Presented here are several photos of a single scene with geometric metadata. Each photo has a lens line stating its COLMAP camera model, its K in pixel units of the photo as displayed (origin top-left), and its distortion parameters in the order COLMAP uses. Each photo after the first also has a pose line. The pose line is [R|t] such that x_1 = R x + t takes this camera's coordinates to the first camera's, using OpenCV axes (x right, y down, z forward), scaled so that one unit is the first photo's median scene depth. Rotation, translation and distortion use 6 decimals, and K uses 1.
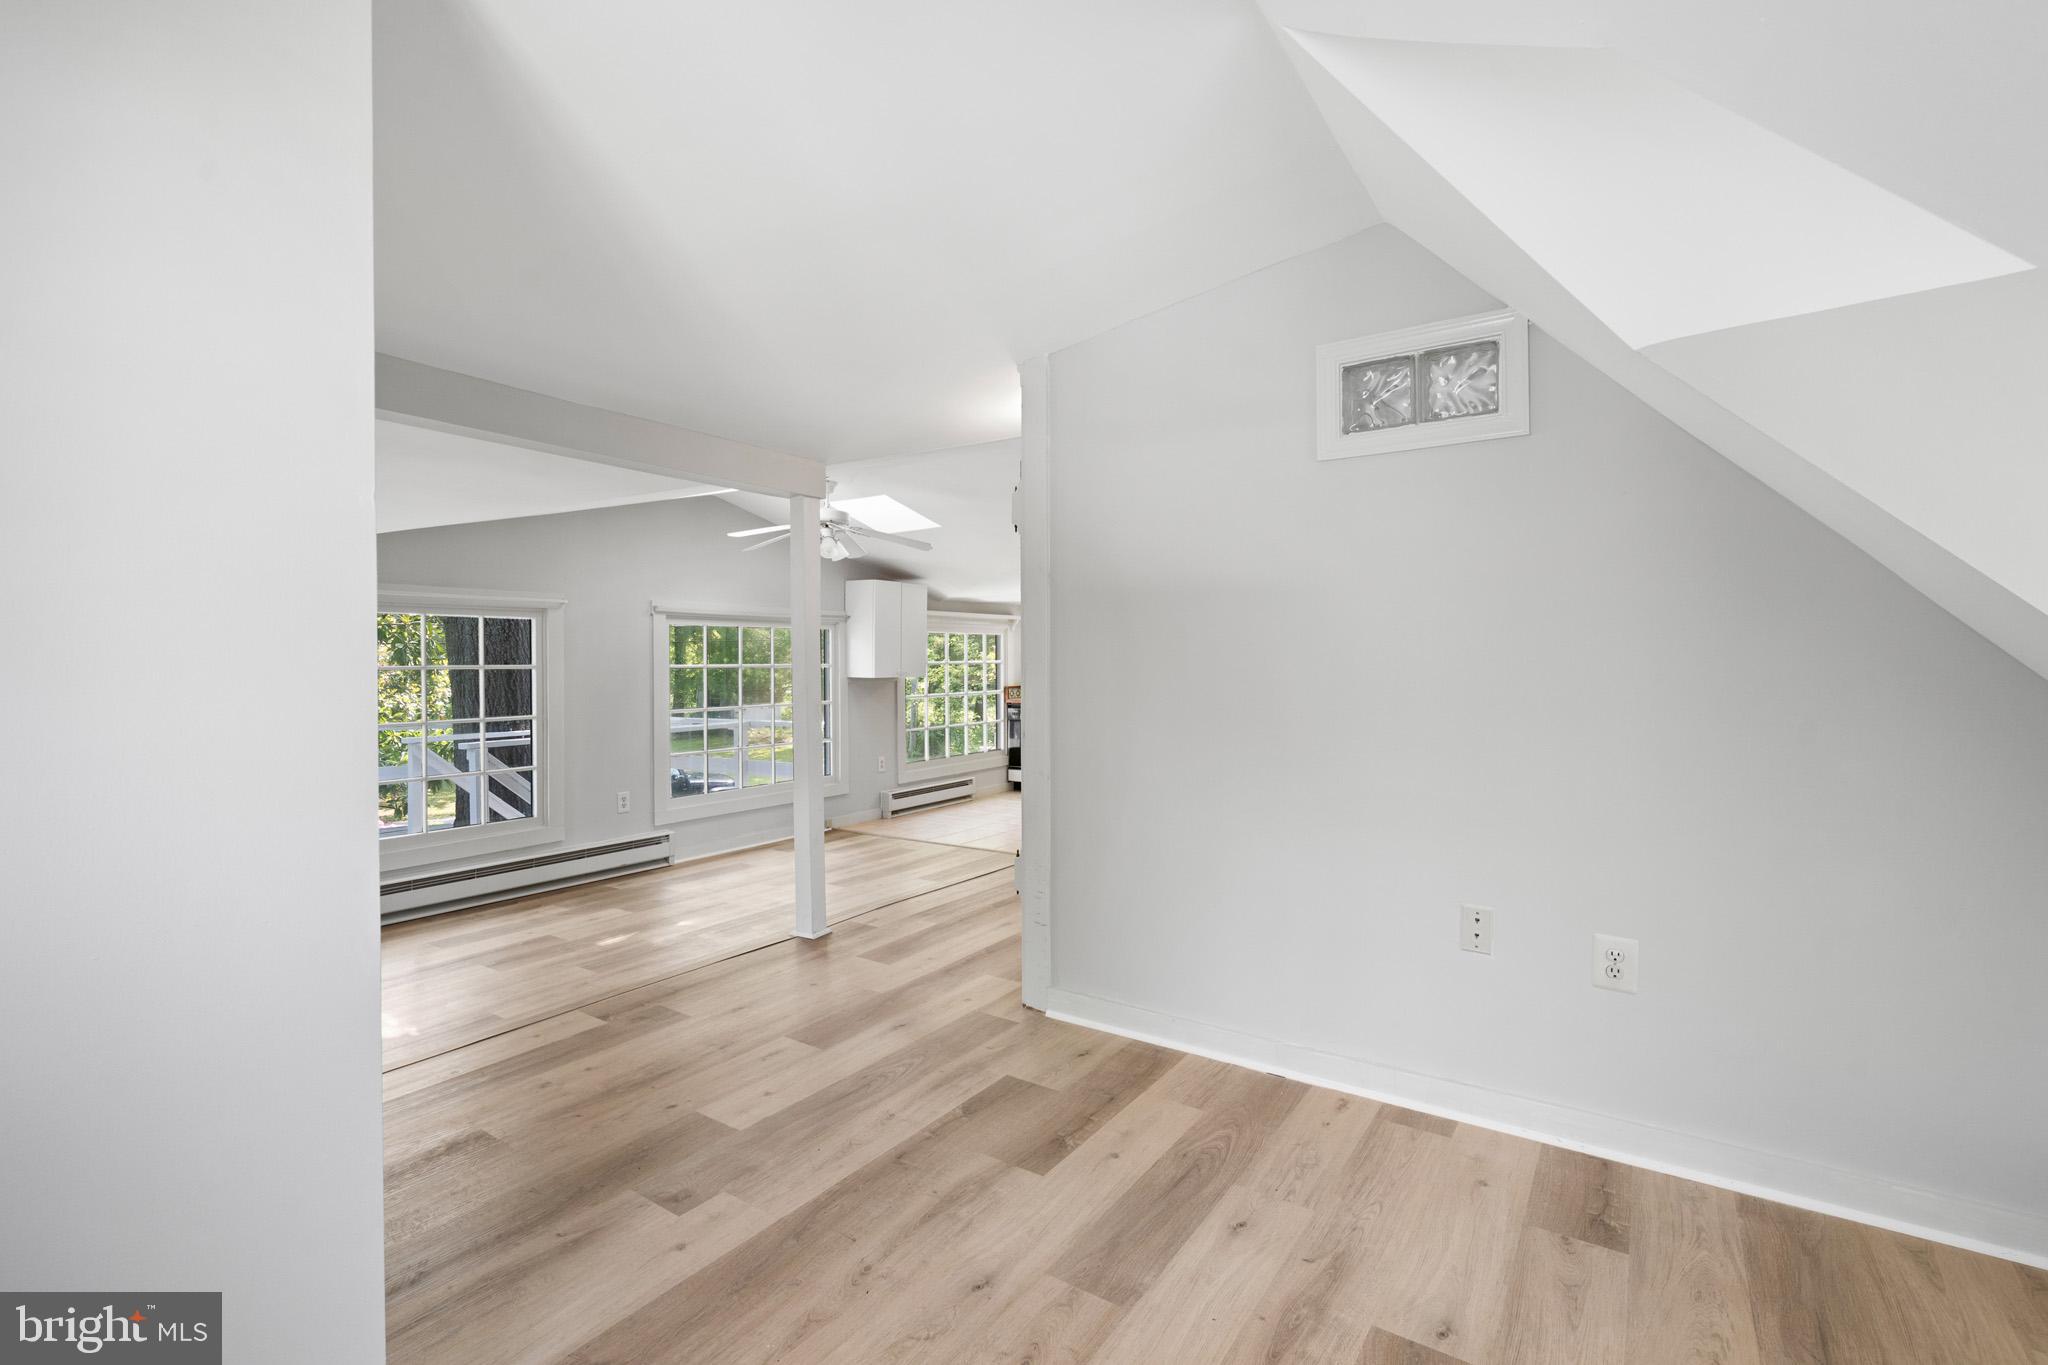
lens RADIAL K [[909.8, 0, 1028.9], [0, 909.8, 663.4], [0, 0, 1]] dist [-0.000050, -0.000145]
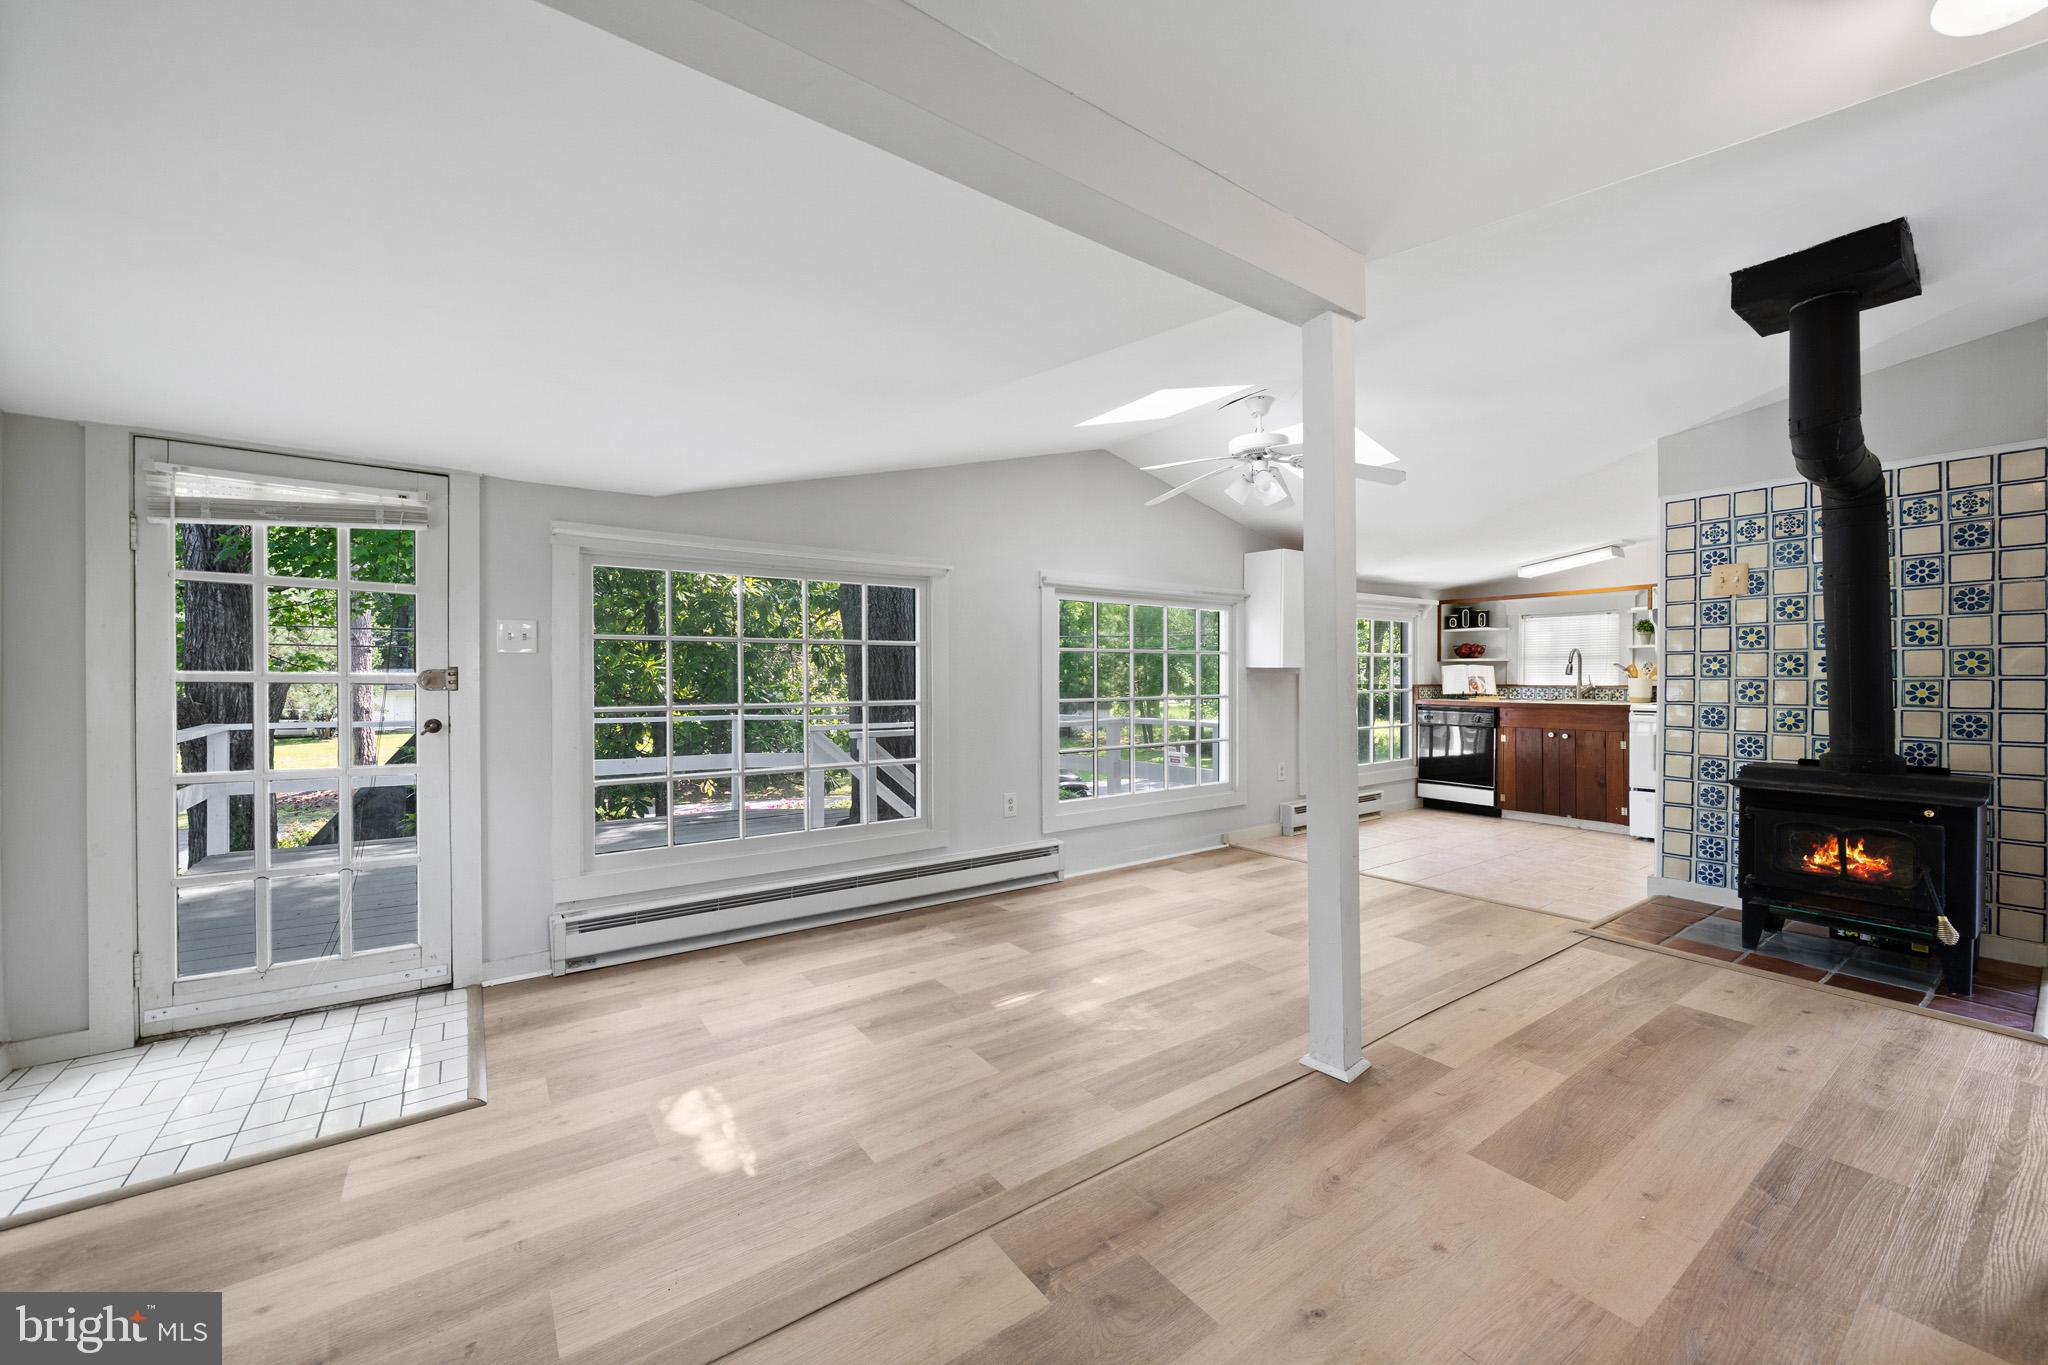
lens RADIAL K [[775.8, 0, 1024.0], [0, 775.8, 682.5], [0, 0, 1]] dist [0.000331, 0.000022]
pose [[0.934541, 0.004024, -0.355834, -0.195212], [-0.002595, 0.999987, 0.004492, 0.038307], [0.355847, -0.003274, 0.934538, 0.361226]]
